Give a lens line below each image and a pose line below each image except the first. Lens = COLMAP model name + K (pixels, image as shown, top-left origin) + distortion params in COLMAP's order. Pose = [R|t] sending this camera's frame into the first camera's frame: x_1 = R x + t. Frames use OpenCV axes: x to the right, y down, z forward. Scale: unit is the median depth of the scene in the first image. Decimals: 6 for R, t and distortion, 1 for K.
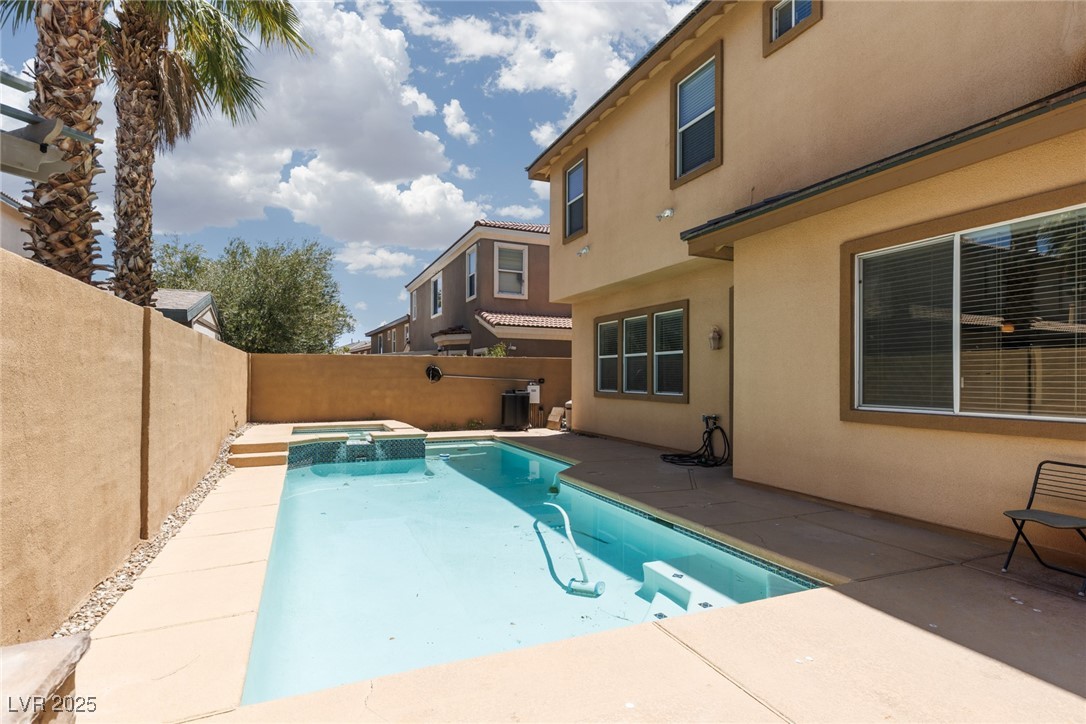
lens RADIAL K [[549.4, 0, 550.8], [0, 549.4, 377.5], [0, 0, 1]] dist [-0.002322, -0.000151]
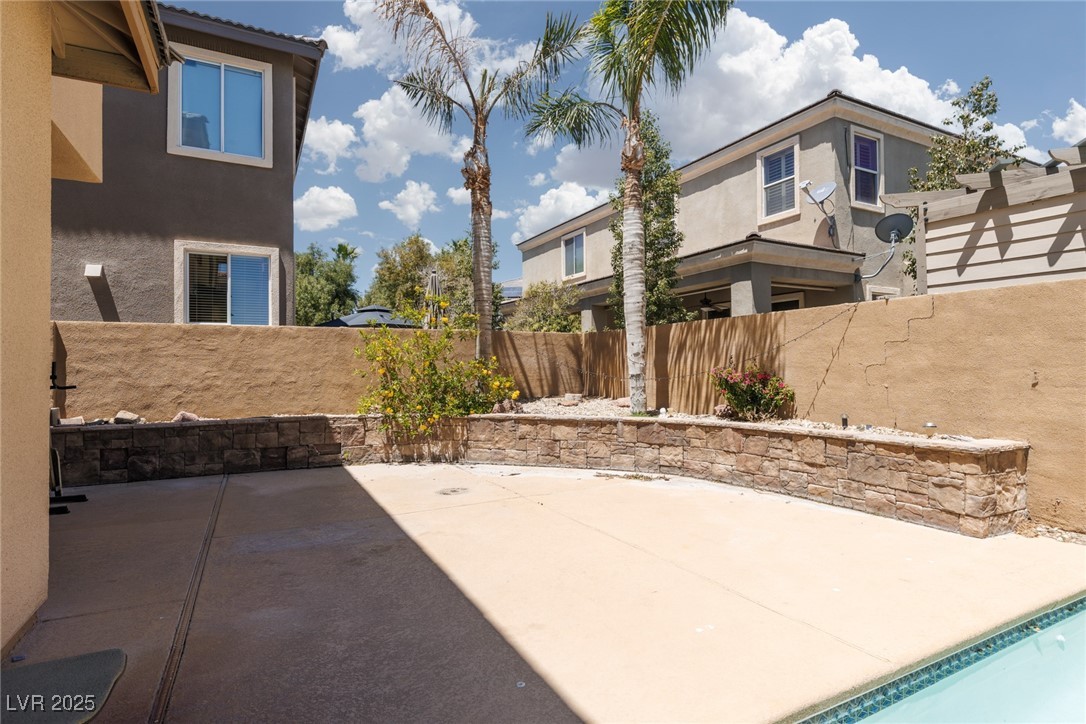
lens RADIAL K [[552.9, 0, 548.7], [0, 552.9, 359.4], [0, 0, 1]] dist [-0.000860, 0.000126]
pose [[-0.998031, 0.001674, -0.062701, 0.220385], [0.002637, 0.999880, -0.015278, 0.009558], [0.062668, -0.015413, -0.997915, 0.545709]]
